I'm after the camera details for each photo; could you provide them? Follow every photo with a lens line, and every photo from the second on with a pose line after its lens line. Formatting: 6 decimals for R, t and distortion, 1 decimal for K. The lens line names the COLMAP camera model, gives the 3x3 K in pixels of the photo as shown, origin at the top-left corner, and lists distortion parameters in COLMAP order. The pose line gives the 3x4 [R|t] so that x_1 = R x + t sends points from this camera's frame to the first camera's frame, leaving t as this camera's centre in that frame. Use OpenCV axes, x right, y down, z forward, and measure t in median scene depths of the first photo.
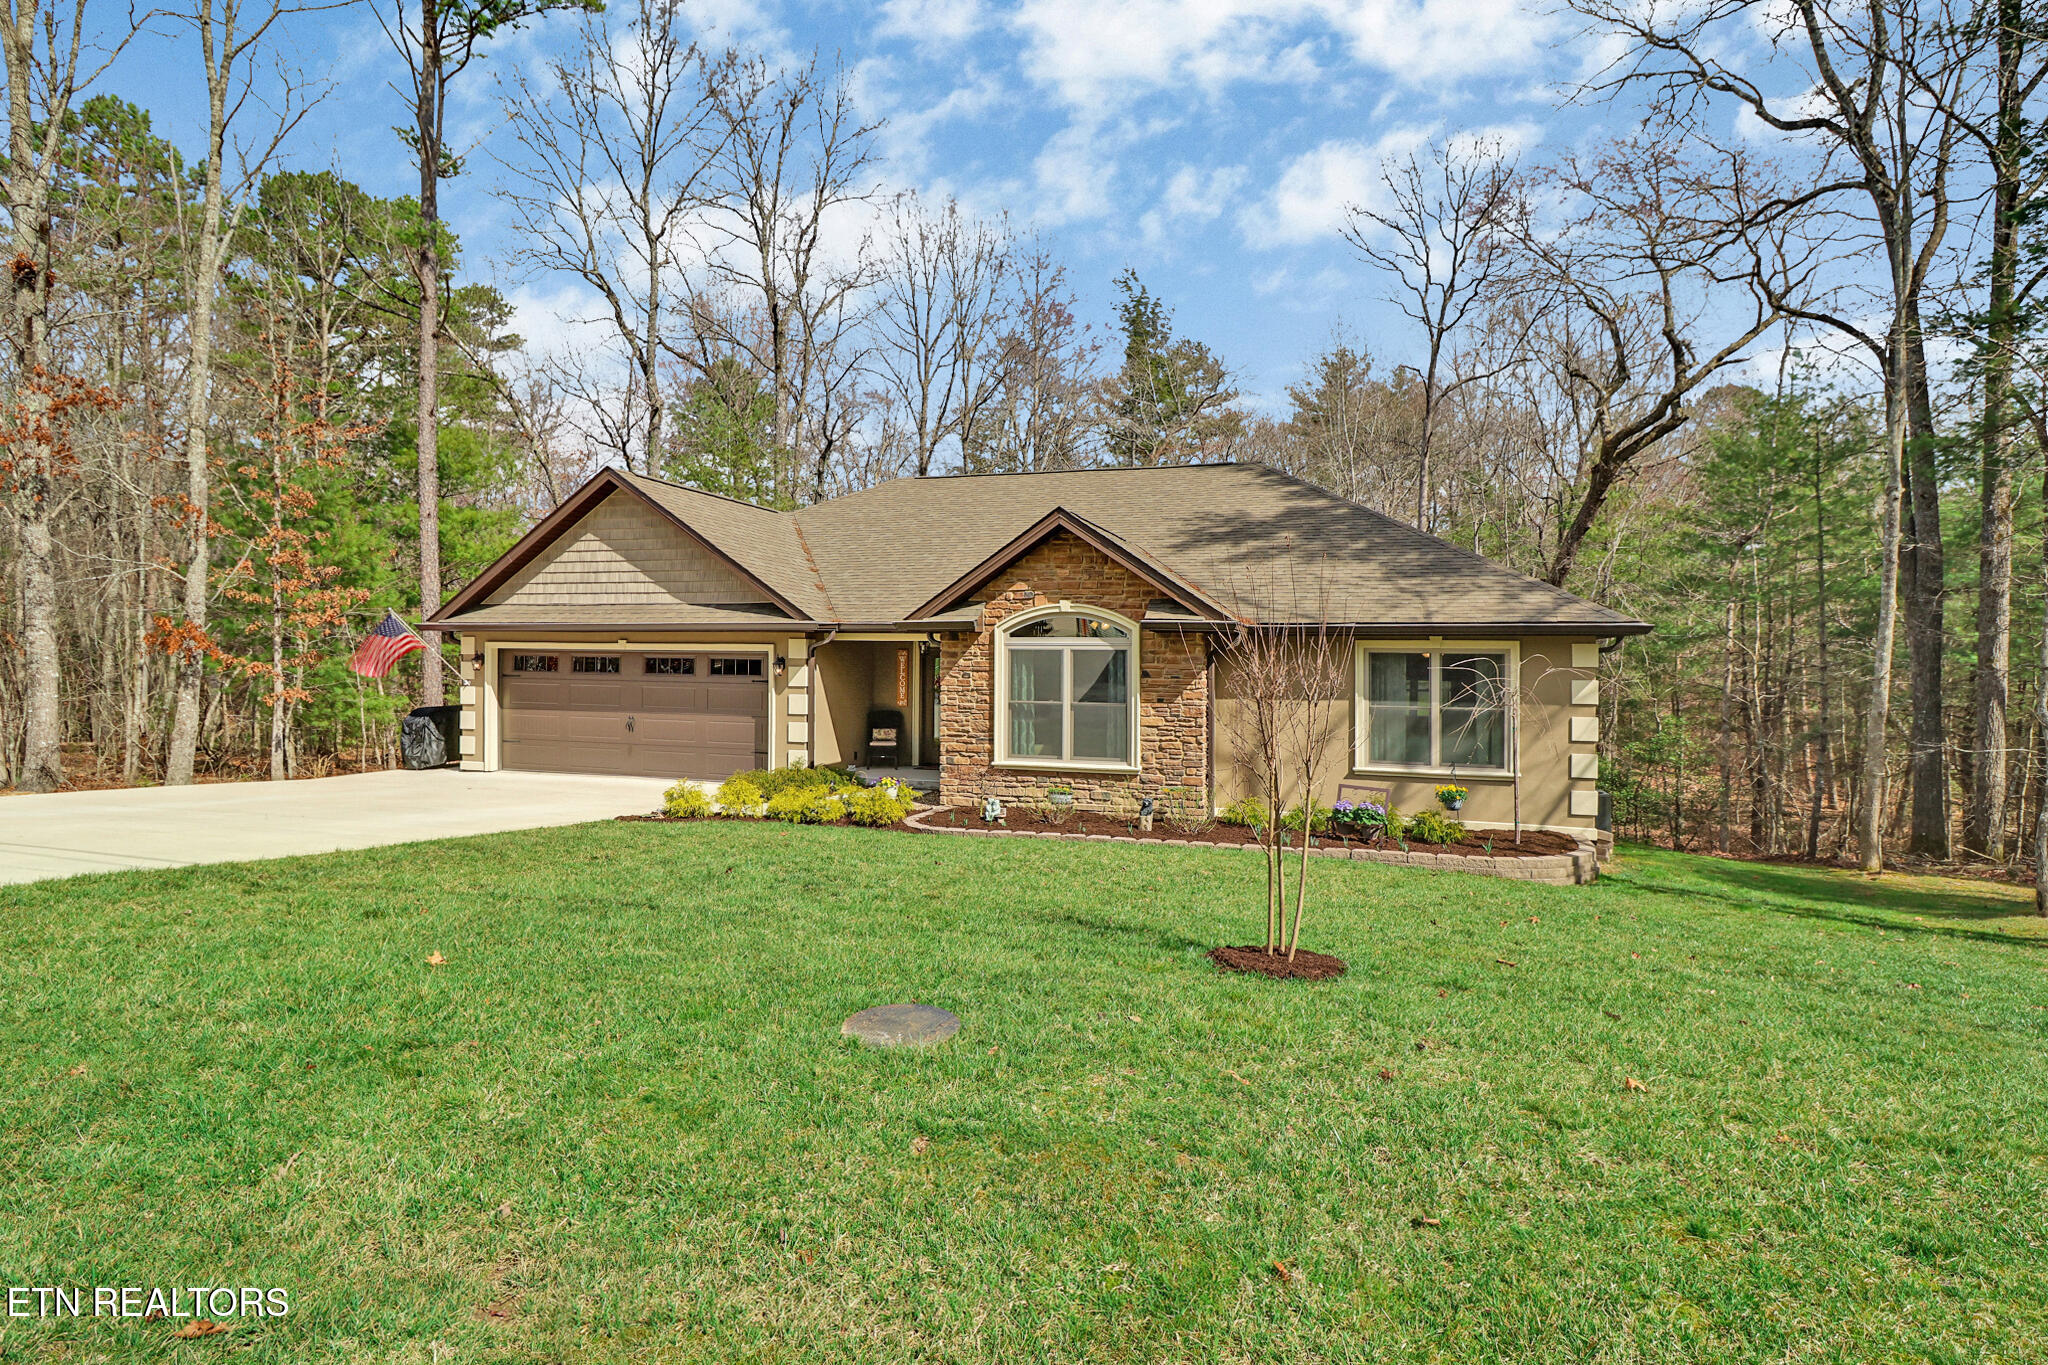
lens RADIAL K [[1015.1, 0, 986.1], [0, 1015.1, 681.9], [0, 0, 1]] dist [-0.008989, -0.001195]
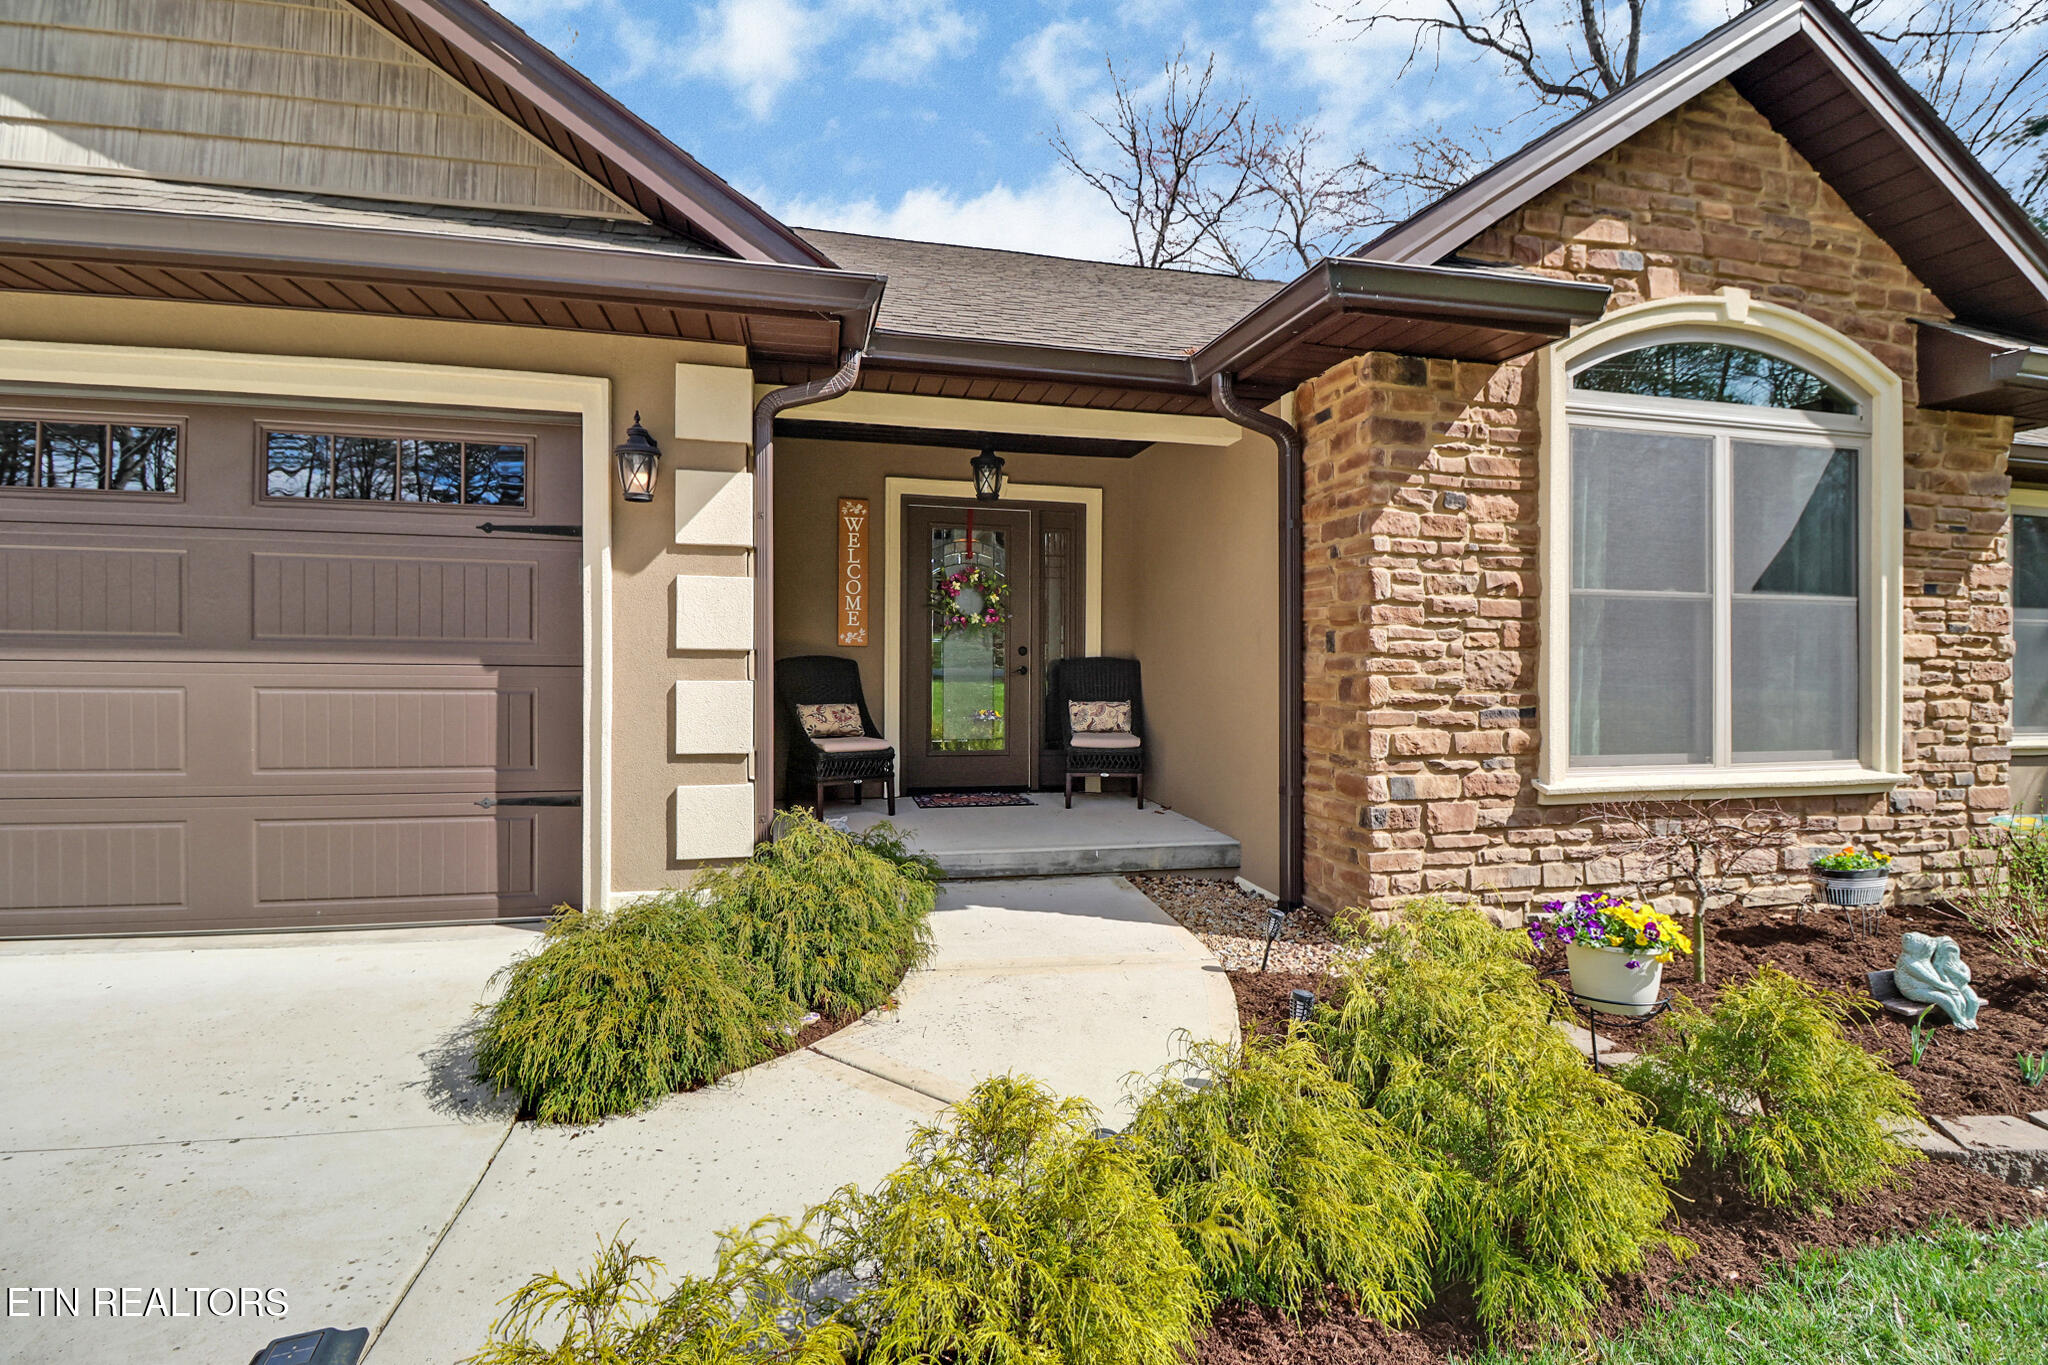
lens RADIAL K [[952.4, 0, 1017.3], [0, 952.4, 666.3], [0, 0, 1]] dist [-0.012109, -0.001912]
pose [[0.847211, -0.005460, 0.531229, -0.258289], [0.008861, 0.999953, -0.003853, 0.039043], [-0.531183, 0.007972, 0.847220, 0.768796]]
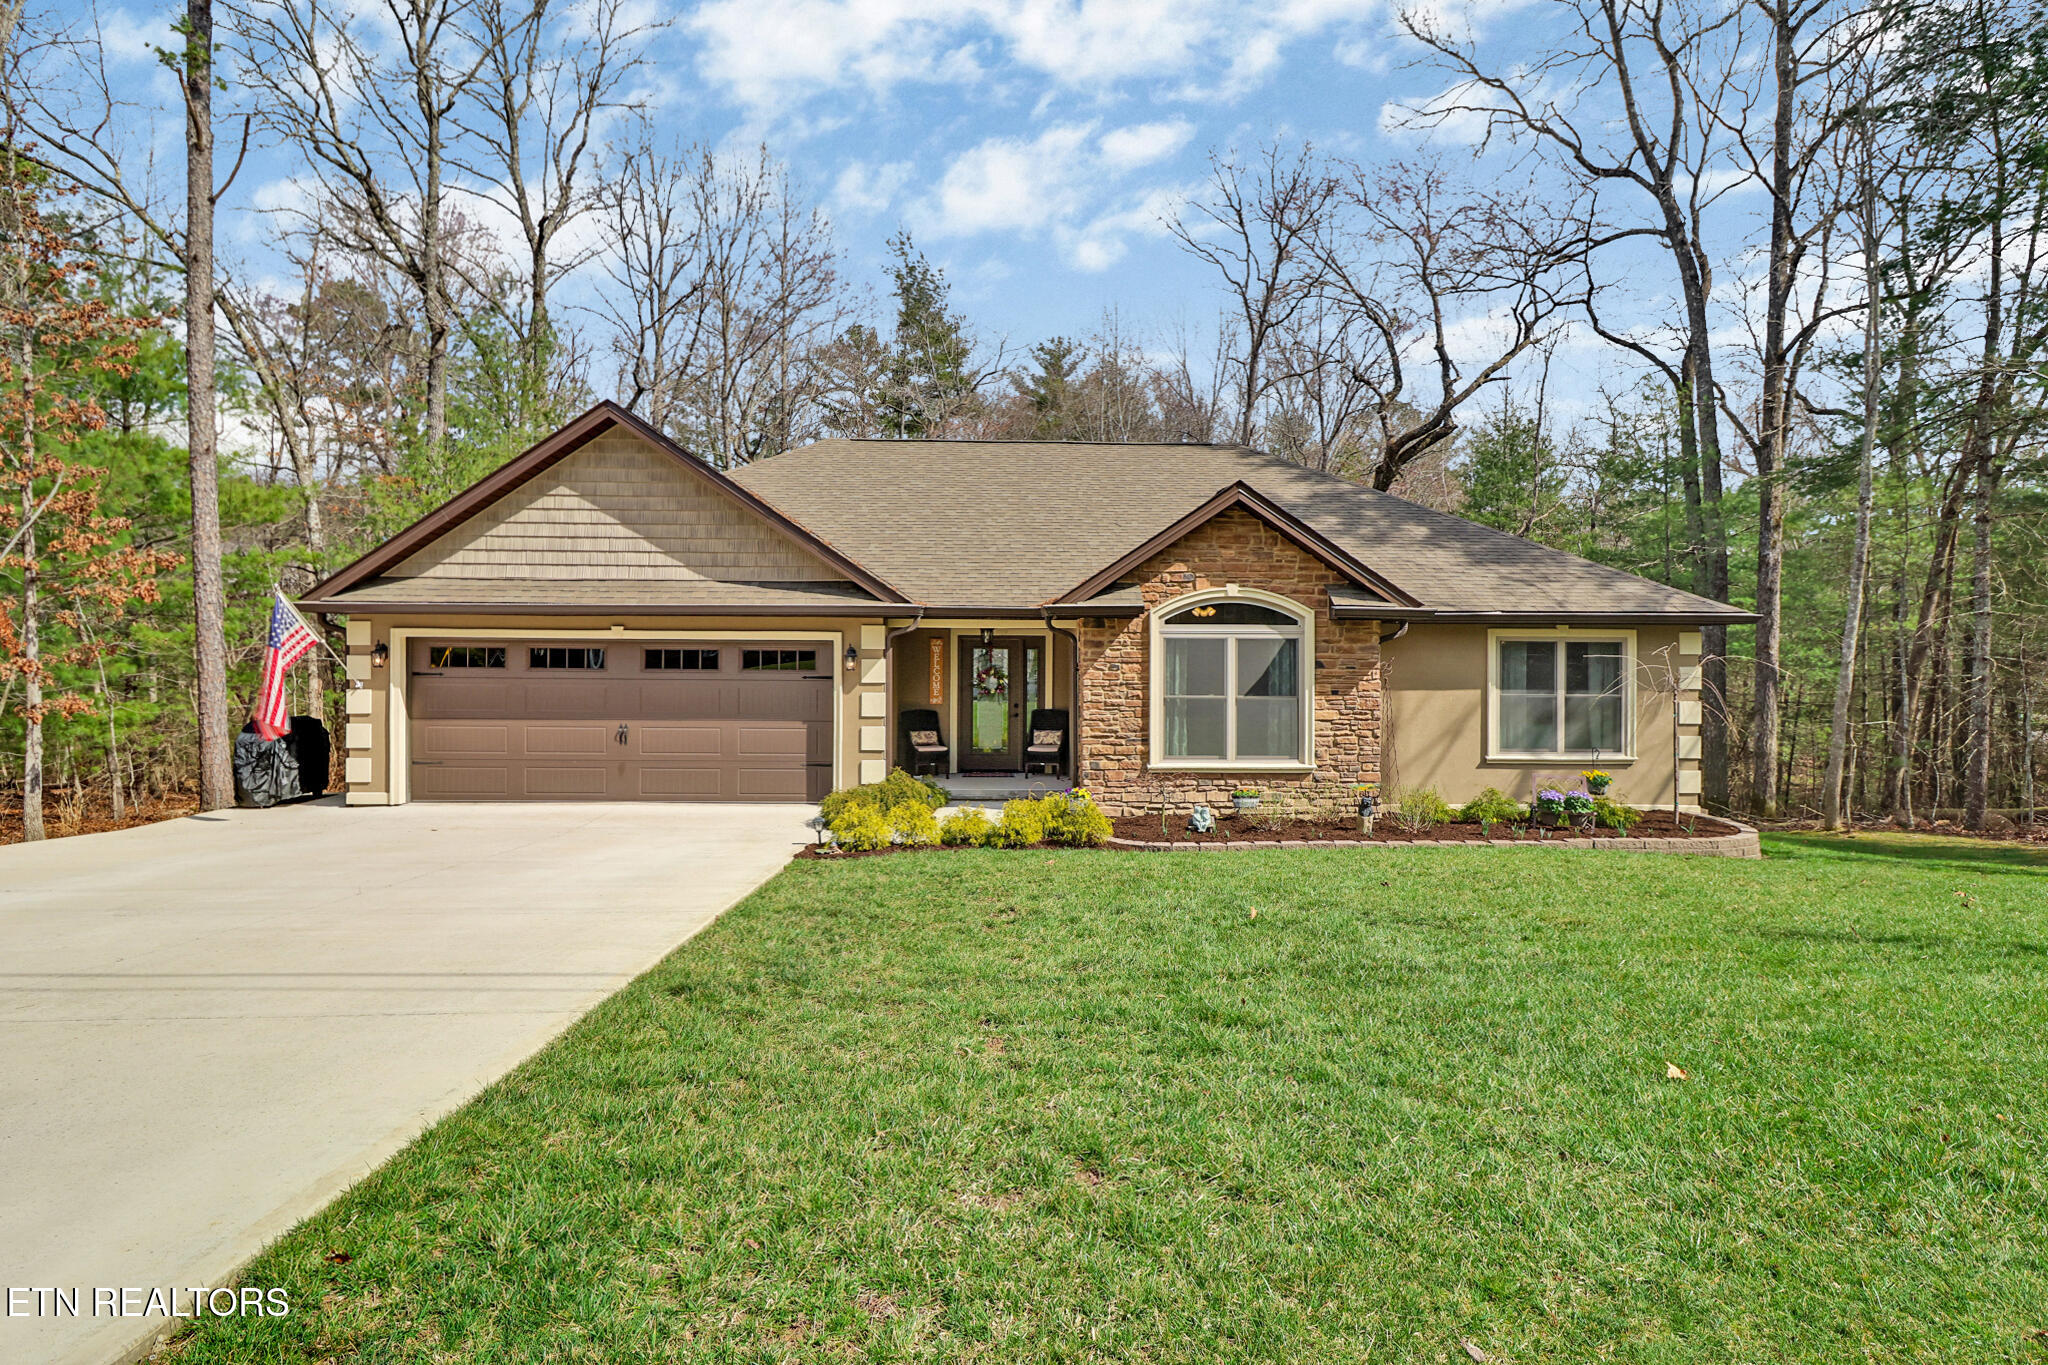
lens RADIAL K [[1081.5, 0, 988.2], [0, 1081.5, 673.6], [0, 0, 1]] dist [-0.004231, -0.004989]
pose [[0.943833, -0.010739, 0.330248, -0.399389], [0.010818, 0.999940, 0.001599, -0.003792], [-0.330245, 0.002064, 0.943893, 0.141855]]
